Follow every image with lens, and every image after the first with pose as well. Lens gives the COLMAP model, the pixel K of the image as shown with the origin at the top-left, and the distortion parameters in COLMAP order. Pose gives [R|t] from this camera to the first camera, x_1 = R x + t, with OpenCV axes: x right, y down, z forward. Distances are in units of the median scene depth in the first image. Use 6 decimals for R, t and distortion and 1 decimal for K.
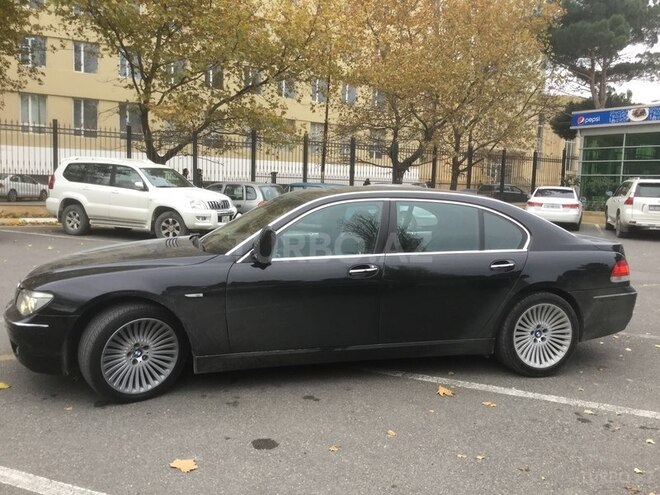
lens RADIAL K [[593.0, 0, 335.1], [0, 593.0, 247.6], [0, 0, 1]] dist [0.065191, -0.113932]
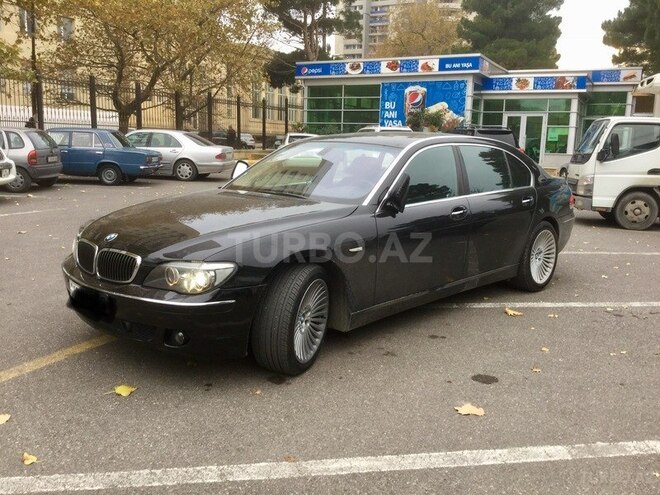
lens RADIAL K [[593.0, 0, 326.9], [0, 593.0, 251.4], [0, 0, 1]] dist [0.065191, -0.113932]
pose [[0.859784, -0.099721, 0.500827, -0.626605], [0.052293, 0.992785, 0.107903, -0.016943], [-0.507974, -0.066583, 0.858795, 0.181979]]
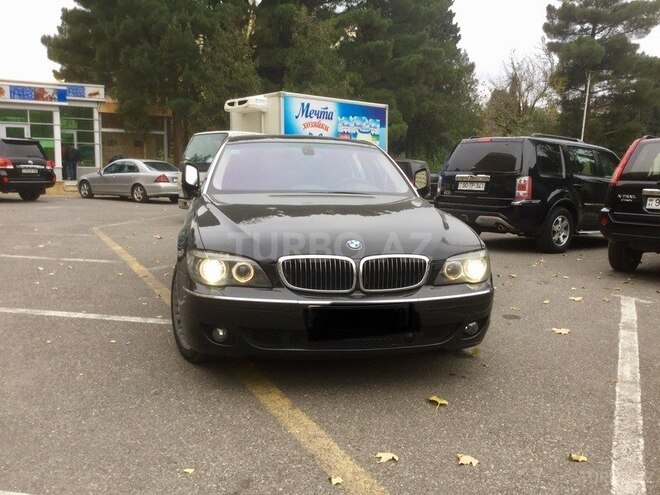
lens RADIAL K [[593.0, 0, 328.8], [0, 593.0, 246.9], [0, 0, 1]] dist [0.065191, -0.113932]
pose [[0.084541, -0.154529, 0.984365, -1.113366], [0.088351, 0.985173, 0.147068, -0.062180], [-0.992495, 0.074537, 0.096940, 0.928528]]
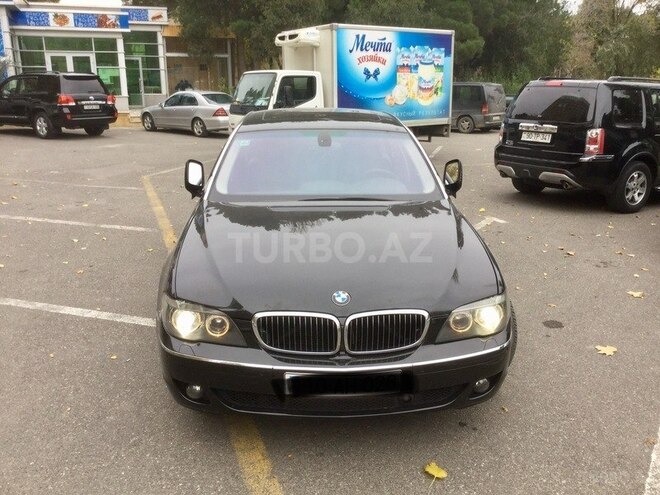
lens RADIAL K [[593.0, 0, 329.6], [0, 593.0, 252.2], [0, 0, 1]] dist [0.065191, -0.113932]
pose [[0.204386, -0.297625, 0.932548, -0.989332], [0.107936, 0.953701, 0.280720, -0.166288], [-0.972921, 0.043280, 0.227048, 0.845664]]
